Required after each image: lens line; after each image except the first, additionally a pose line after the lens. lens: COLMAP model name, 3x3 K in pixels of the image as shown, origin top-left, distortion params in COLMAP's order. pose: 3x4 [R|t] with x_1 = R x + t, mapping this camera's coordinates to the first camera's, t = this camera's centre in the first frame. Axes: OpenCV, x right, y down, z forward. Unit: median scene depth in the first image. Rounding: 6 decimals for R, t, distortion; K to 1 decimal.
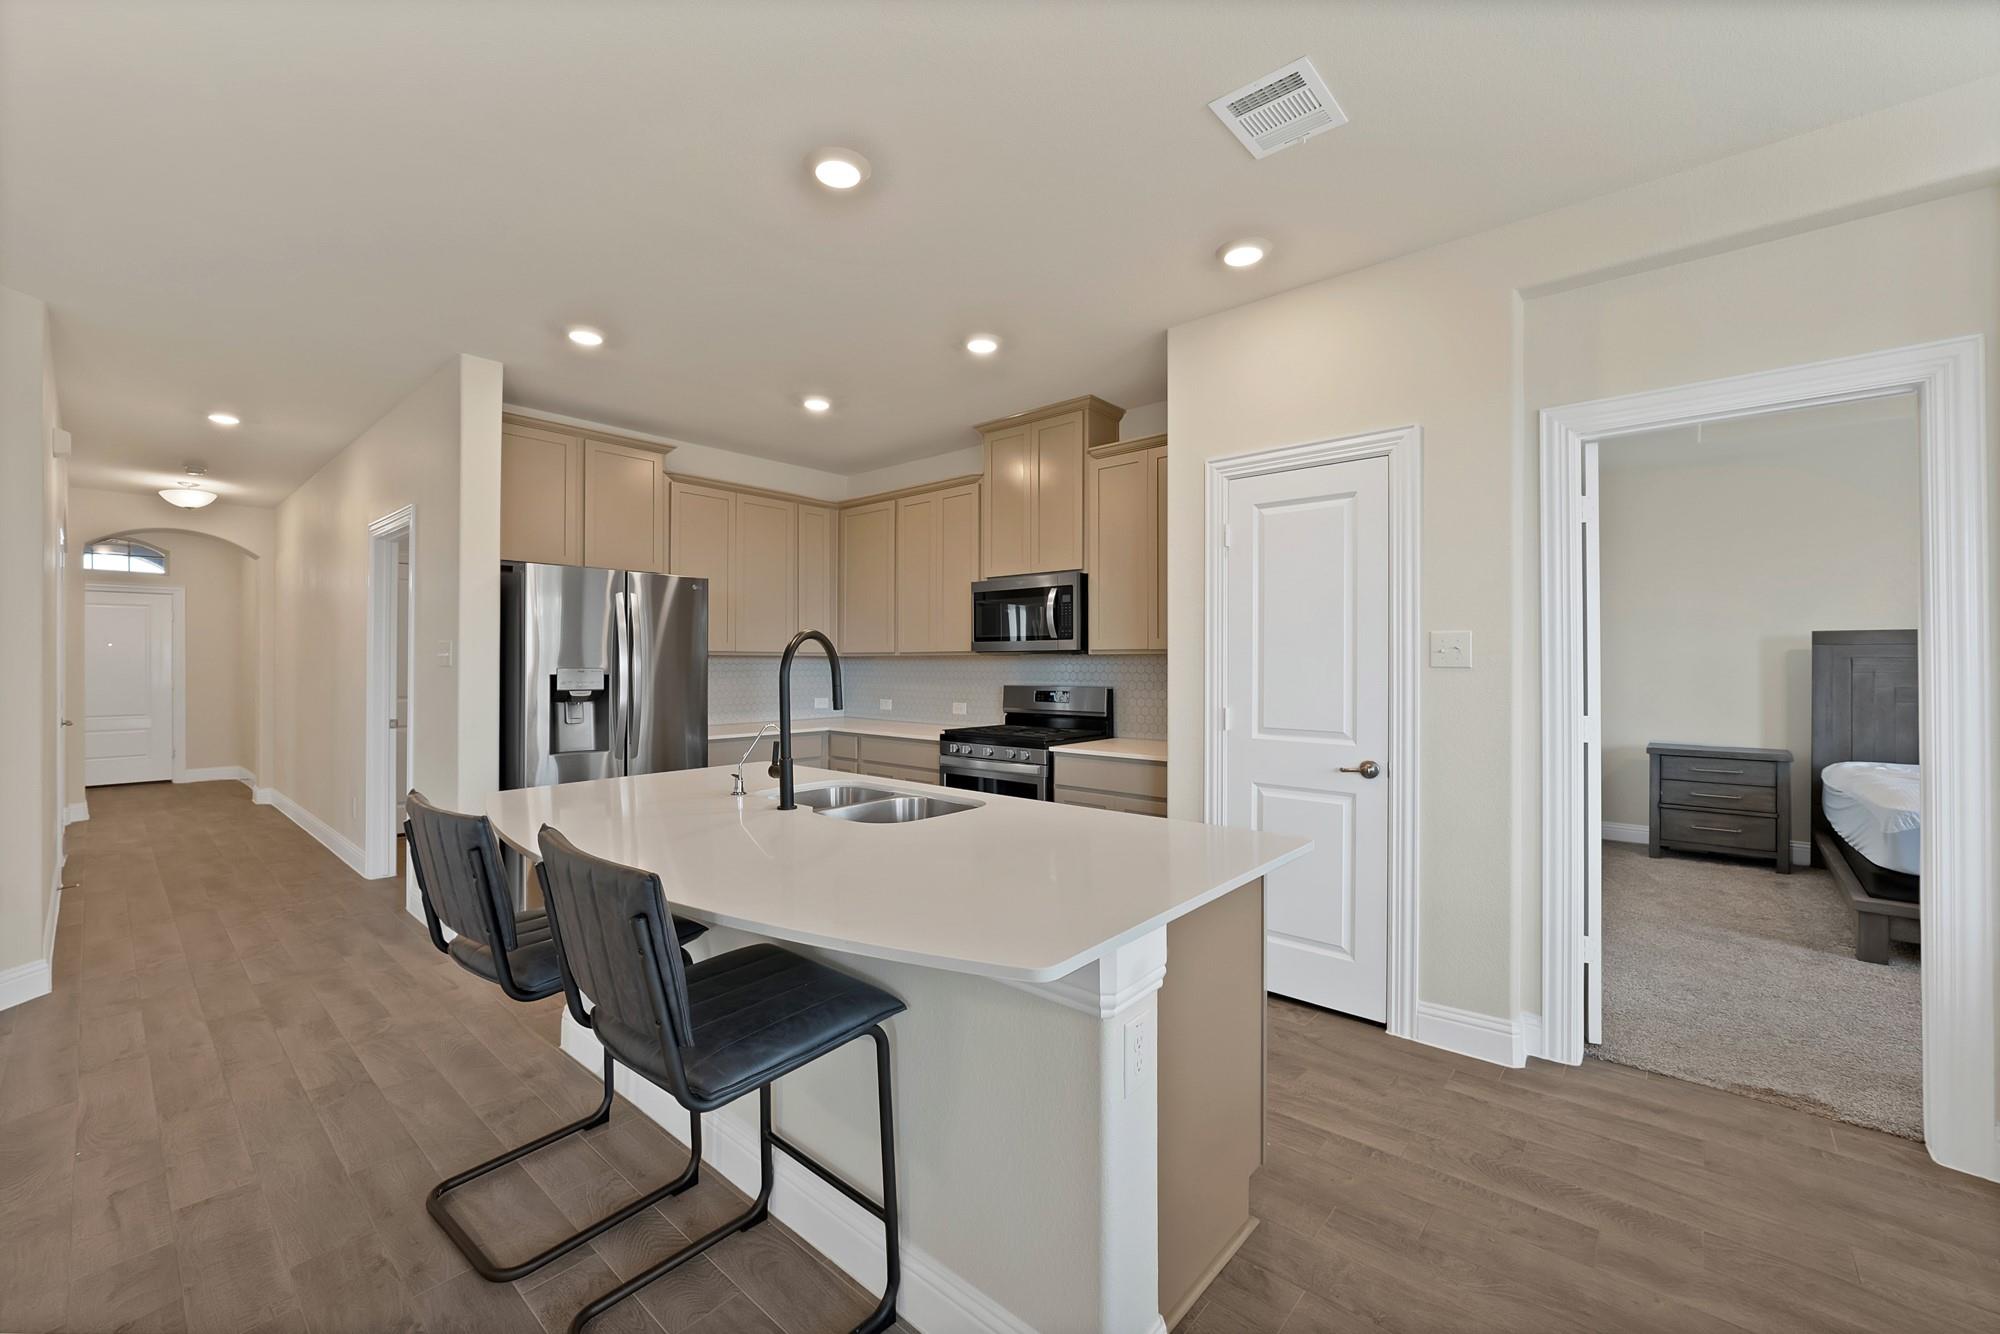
lens RADIAL K [[805.1, 0, 987.3], [0, 805.1, 658.4], [0, 0, 1]] dist [-0.003663, 0.000467]
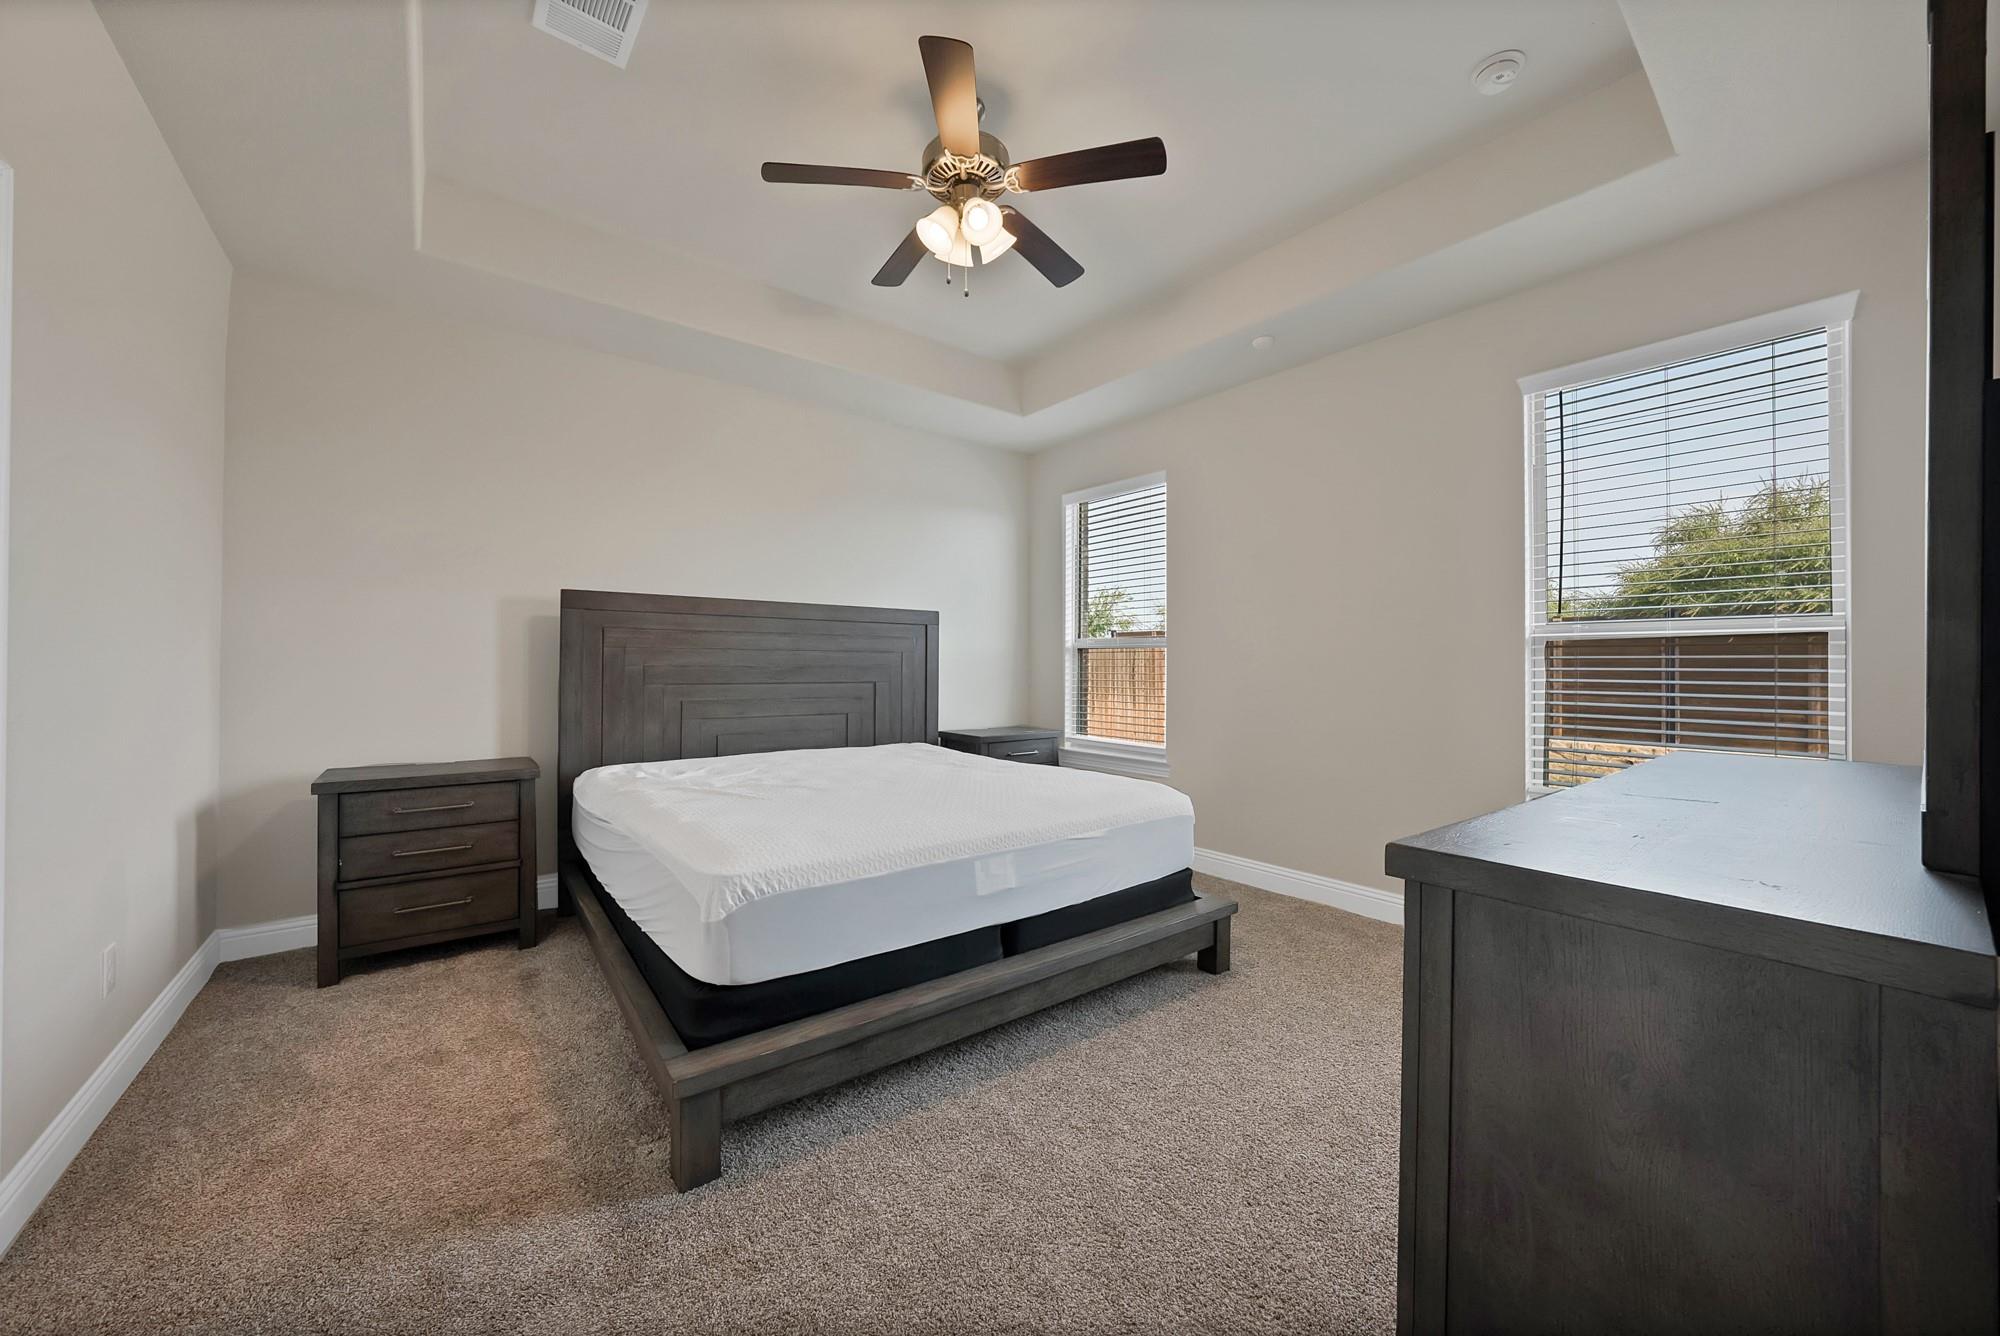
lens RADIAL K [[703.8, 0, 997.6], [0, 703.8, 661.2], [0, 0, 1]] dist [-0.002114, -0.000141]
pose [[0.182605, -0.001208, 0.983186, 0.493183], [-0.000836, 0.999999, 0.001384, 0.030076], [-0.983186, -0.001075, 0.182603, 0.514219]]
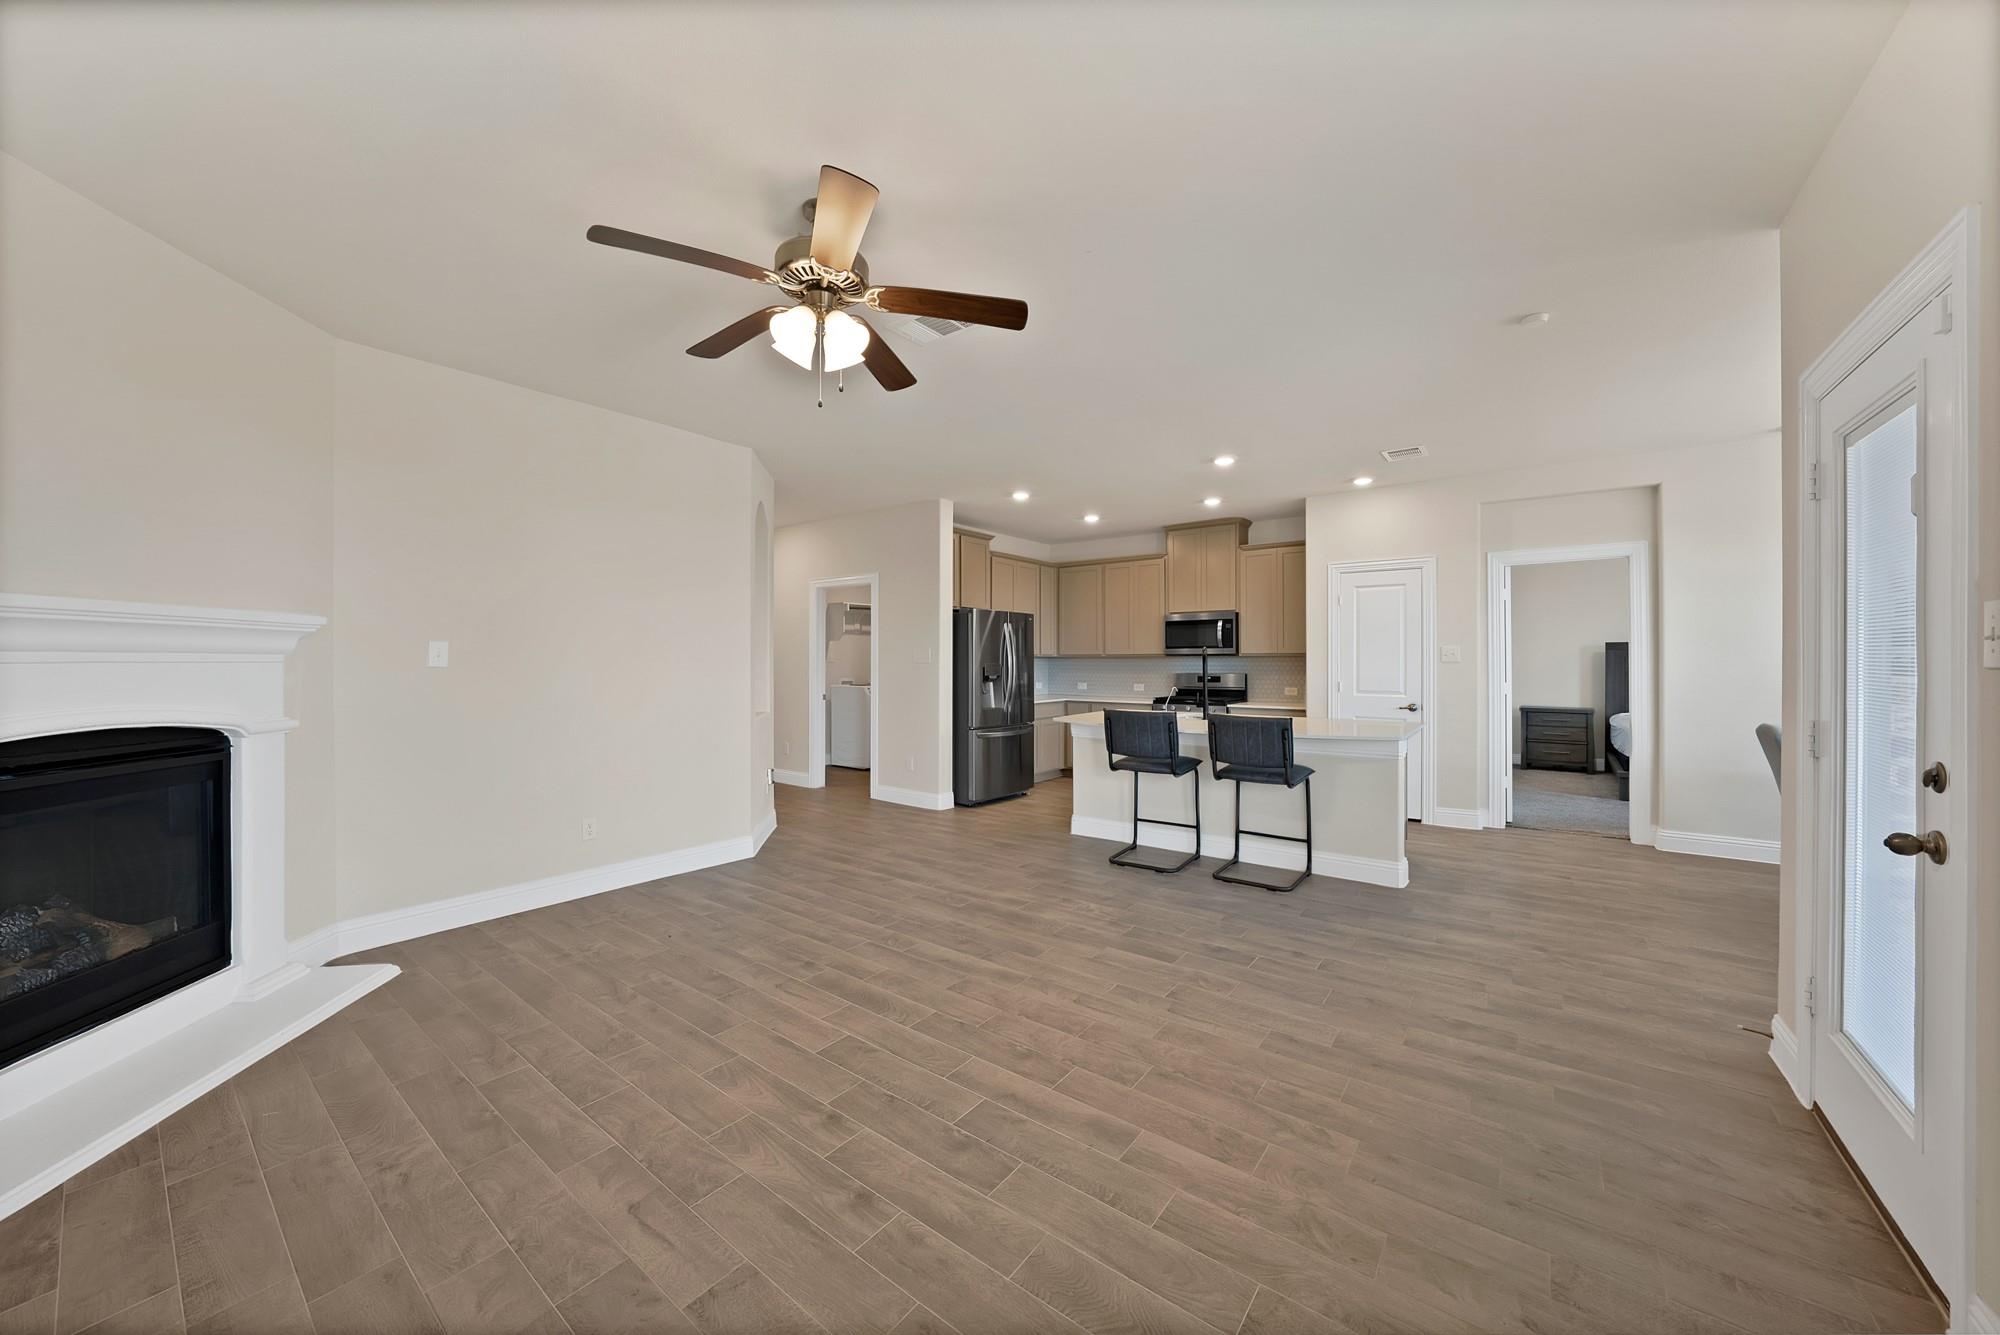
lens RADIAL K [[703.8, 0, 1012.8], [0, 703.8, 658.2], [0, 0, 1]] dist [-0.002114, -0.000141]
pose [[0.996748, -0.001390, 0.080564, -0.460687], [0.001221, 0.999997, 0.002141, -0.003556], [-0.080567, -0.002035, 0.996747, -0.501730]]
